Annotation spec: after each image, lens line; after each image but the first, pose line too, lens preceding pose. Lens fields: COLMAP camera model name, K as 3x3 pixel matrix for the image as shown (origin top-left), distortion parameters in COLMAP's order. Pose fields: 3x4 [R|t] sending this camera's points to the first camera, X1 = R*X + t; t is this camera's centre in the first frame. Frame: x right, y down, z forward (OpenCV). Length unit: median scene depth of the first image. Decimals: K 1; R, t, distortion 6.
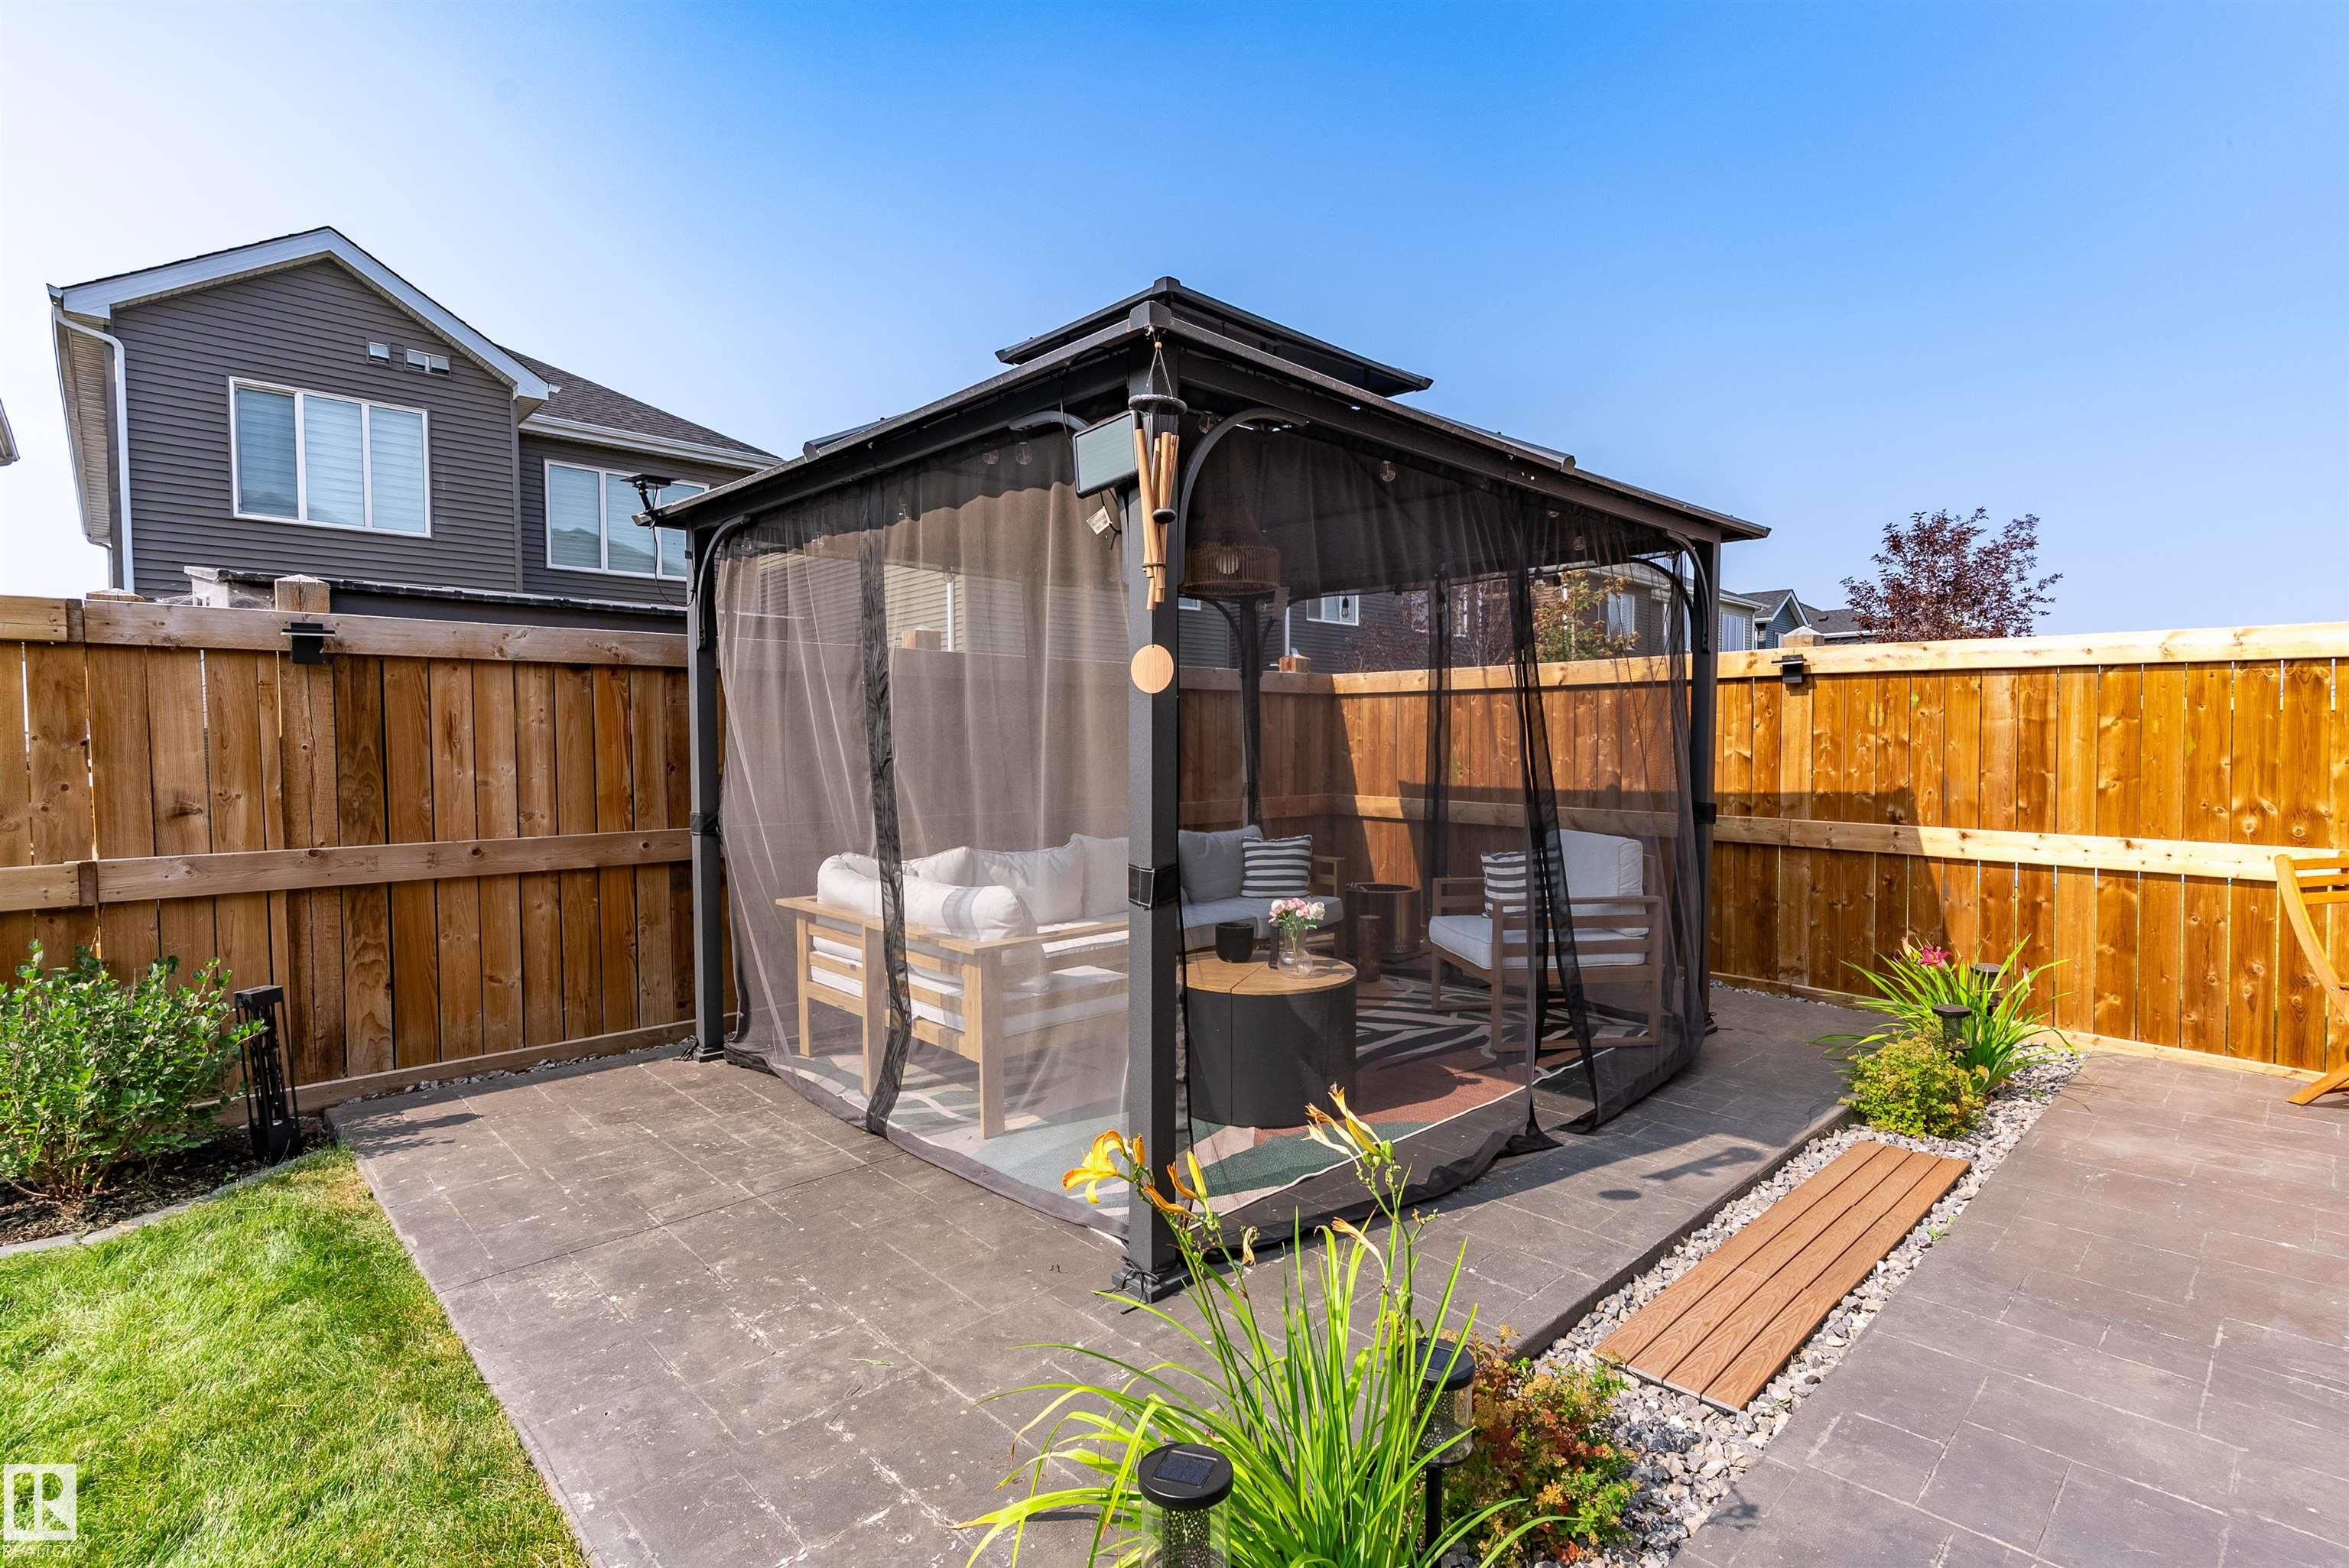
lens RADIAL K [[1116.8, 0, 1177.5], [0, 1116.8, 781.8], [0, 0, 1]] dist [0.001795, -0.001138]
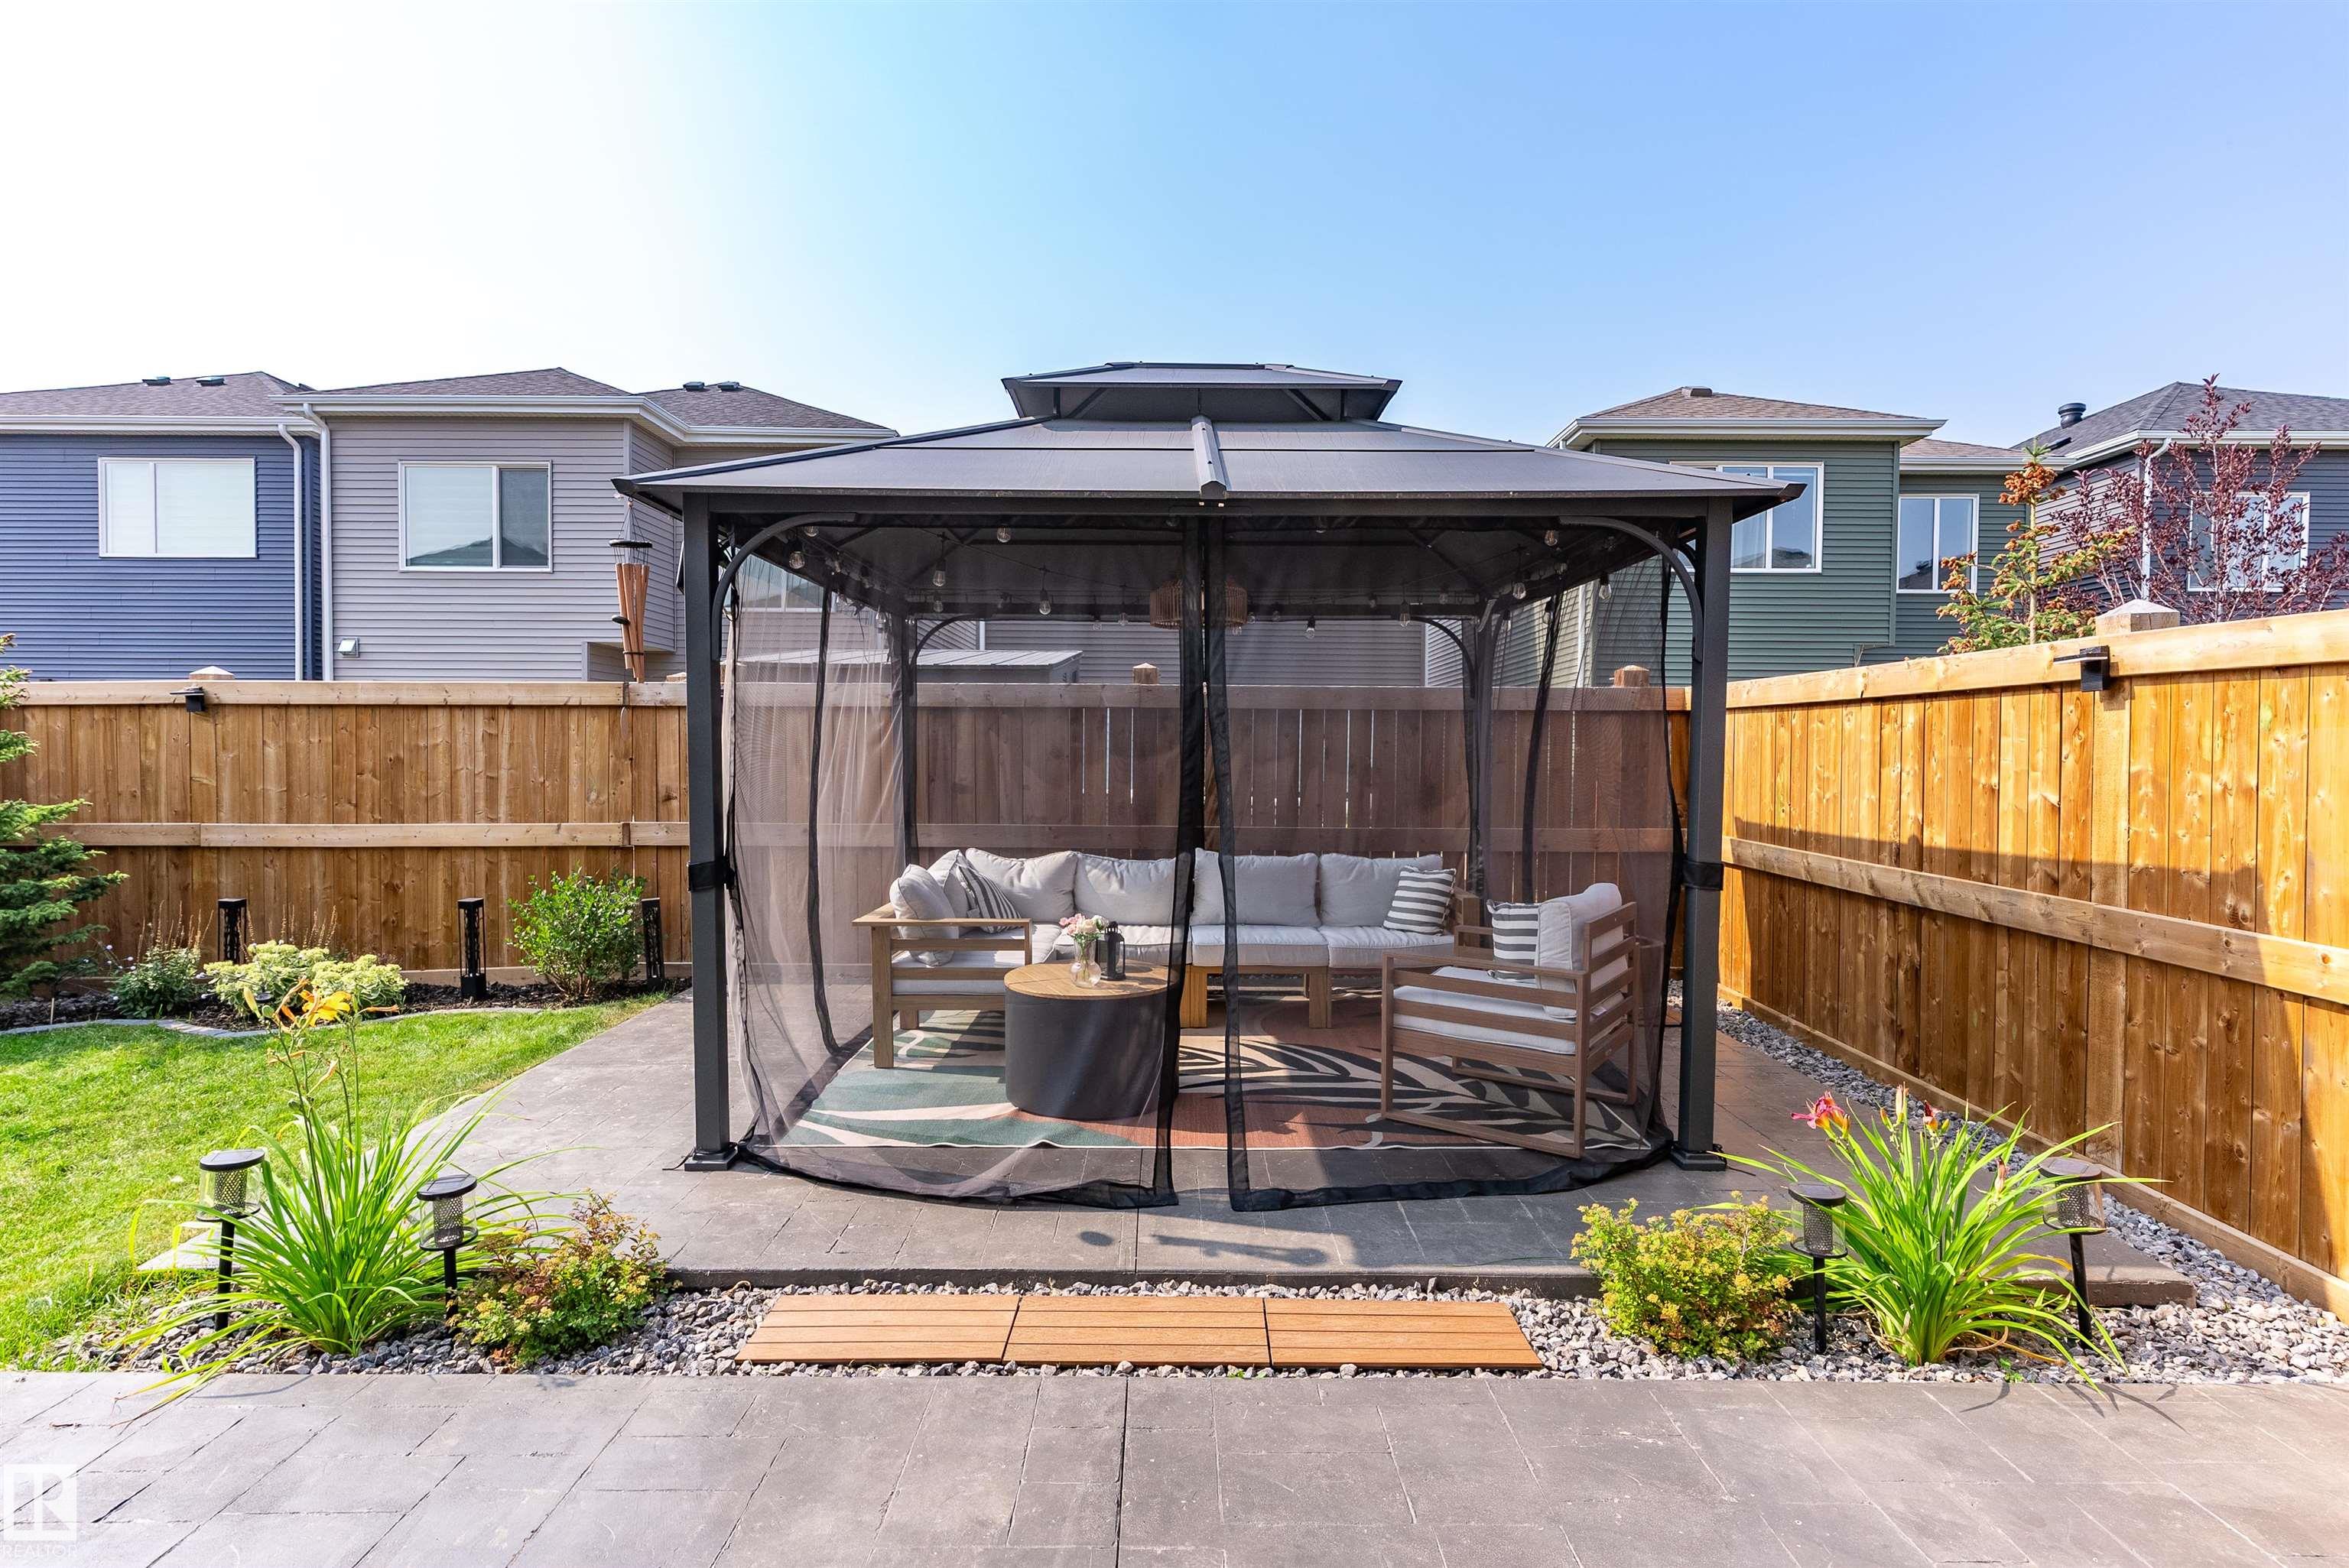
lens RADIAL K [[1116.8, 0, 1175.1], [0, 1116.8, 784.4], [0, 0, 1]] dist [0.001795, -0.001138]
pose [[0.723862, 0.028778, -0.689344, 0.755154], [-0.032717, 0.999438, 0.007368, -0.028052], [0.689168, 0.017220, 0.724397, 0.216295]]
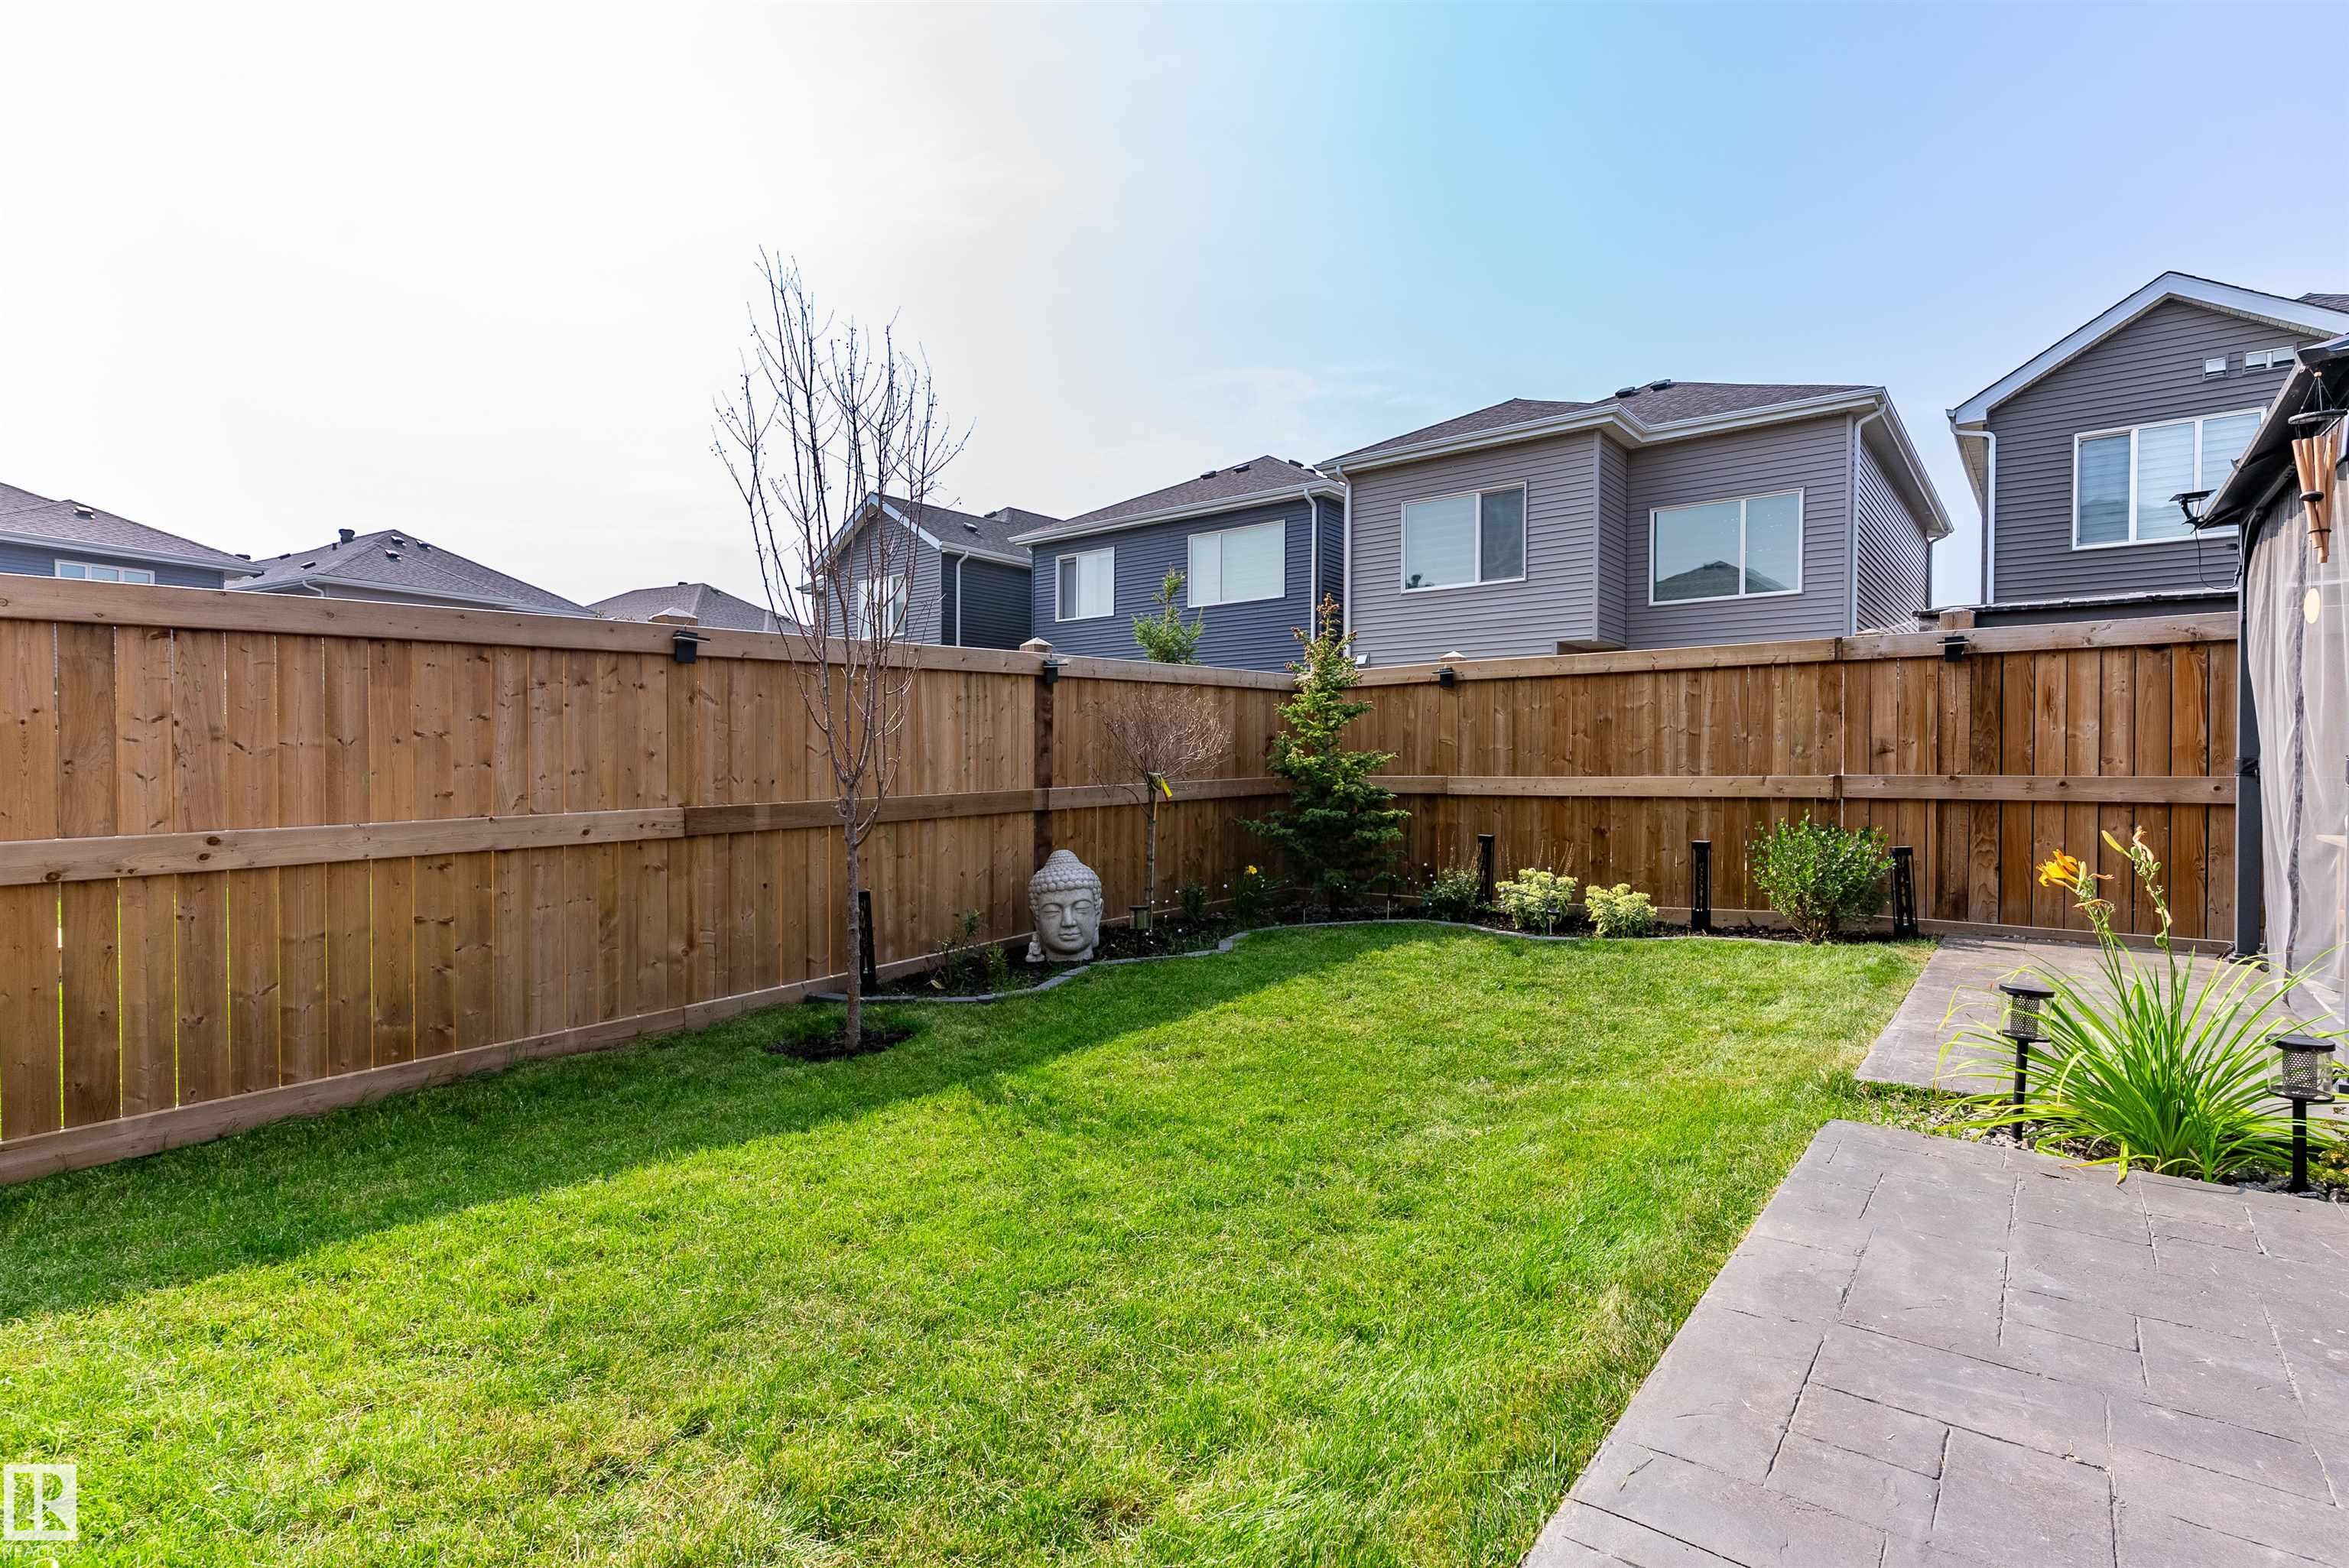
lens RADIAL K [[1116.8, 0, 1172.9], [0, 1116.8, 787.7], [0, 0, 1]] dist [0.001795, -0.001138]
pose [[0.132435, 0.024162, -0.990897, 0.592457], [-0.034559, 0.999208, 0.019746, 0.073354], [0.990589, 0.031630, 0.133165, -0.291908]]
